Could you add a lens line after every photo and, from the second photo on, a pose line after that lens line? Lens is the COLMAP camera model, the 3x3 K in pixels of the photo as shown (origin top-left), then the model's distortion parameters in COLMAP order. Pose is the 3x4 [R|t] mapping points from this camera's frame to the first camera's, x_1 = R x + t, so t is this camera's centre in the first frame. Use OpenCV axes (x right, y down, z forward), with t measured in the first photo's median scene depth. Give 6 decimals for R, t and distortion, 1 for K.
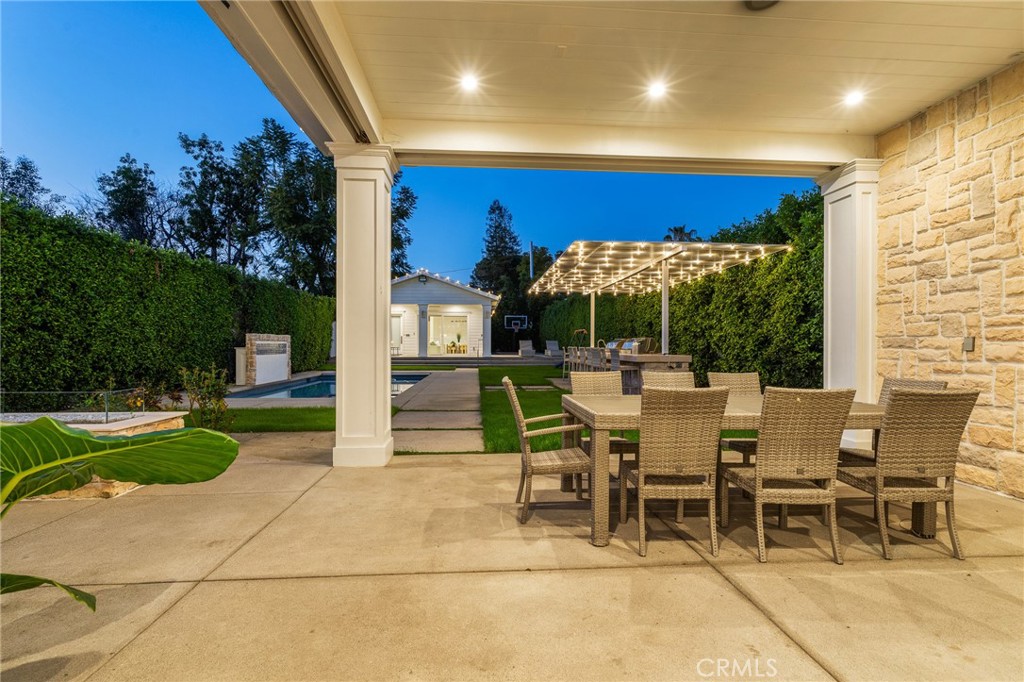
lens RADIAL K [[448.8, 0, 509.4], [0, 448.8, 347.0], [0, 0, 1]] dist [-0.002056, 0.000259]
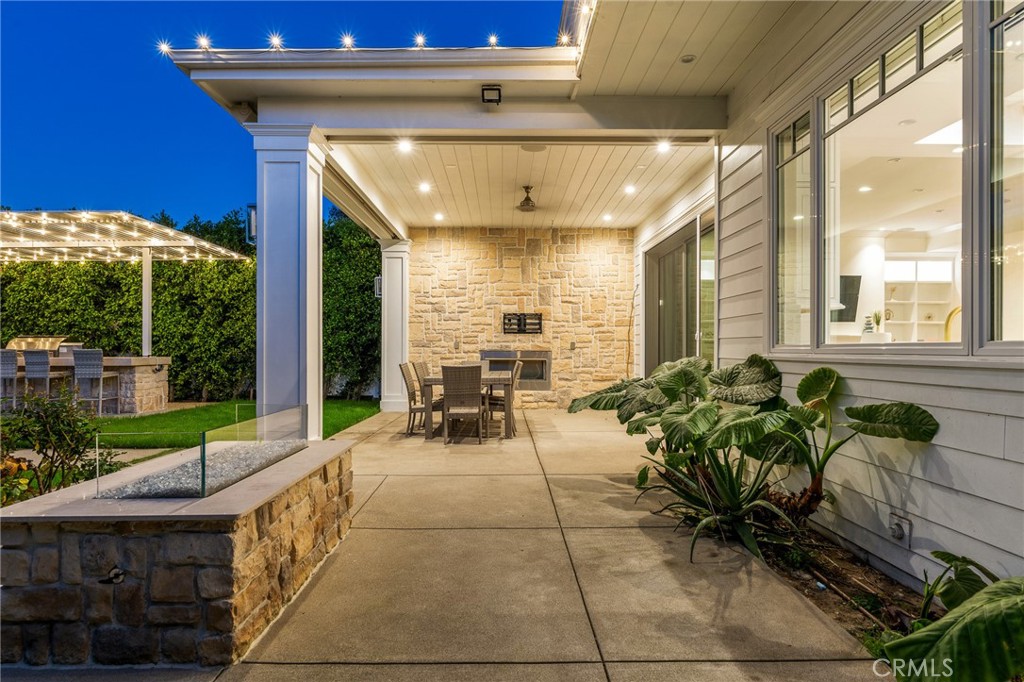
lens RADIAL K [[579.8, 0, 515.0], [0, 579.8, 345.5], [0, 0, 1]] dist [0.002227, -0.000790]
pose [[0.039350, 0.006653, 0.999203, -0.282678], [0.004639, 0.999966, -0.006841, 0.002446], [-0.999215, 0.004905, 0.039318, 0.096430]]
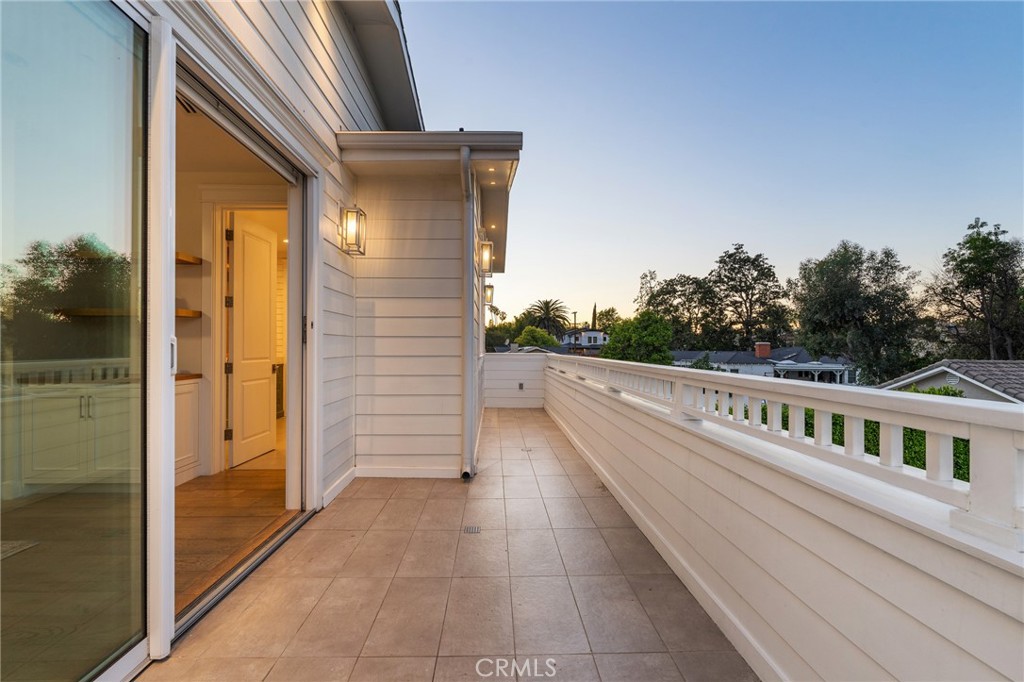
lens RADIAL K [[448.8, 0, 506.0], [0, 448.8, 343.1], [0, 0, 1]] dist [-0.002056, 0.000259]
pose [[-0.038951, -0.005927, -0.999224, 0.130015], [-0.015812, 0.999861, -0.005315, -0.153774], [0.999116, 0.015592, -0.039039, 0.054082]]
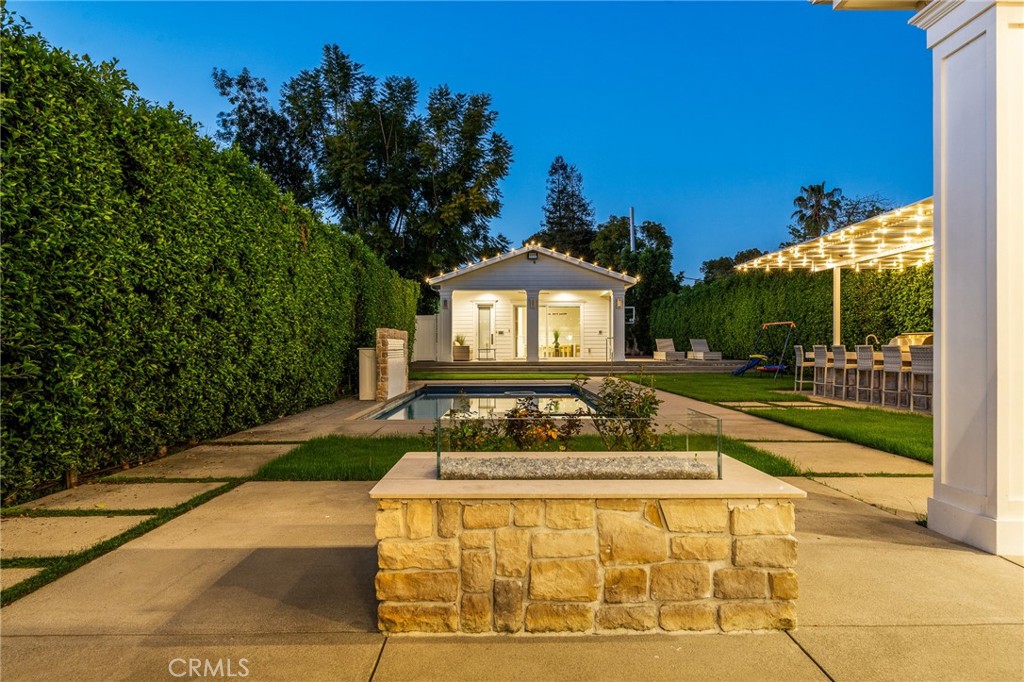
lens RADIAL K [[579.8, 0, 513.1], [0, 579.8, 348.8], [0, 0, 1]] dist [0.002227, -0.000790]
pose [[0.997985, -0.004732, -0.063270, -0.162652], [0.004599, 0.999987, -0.002237, 0.003179], [0.063280, 0.001942, 0.997994, 0.046972]]
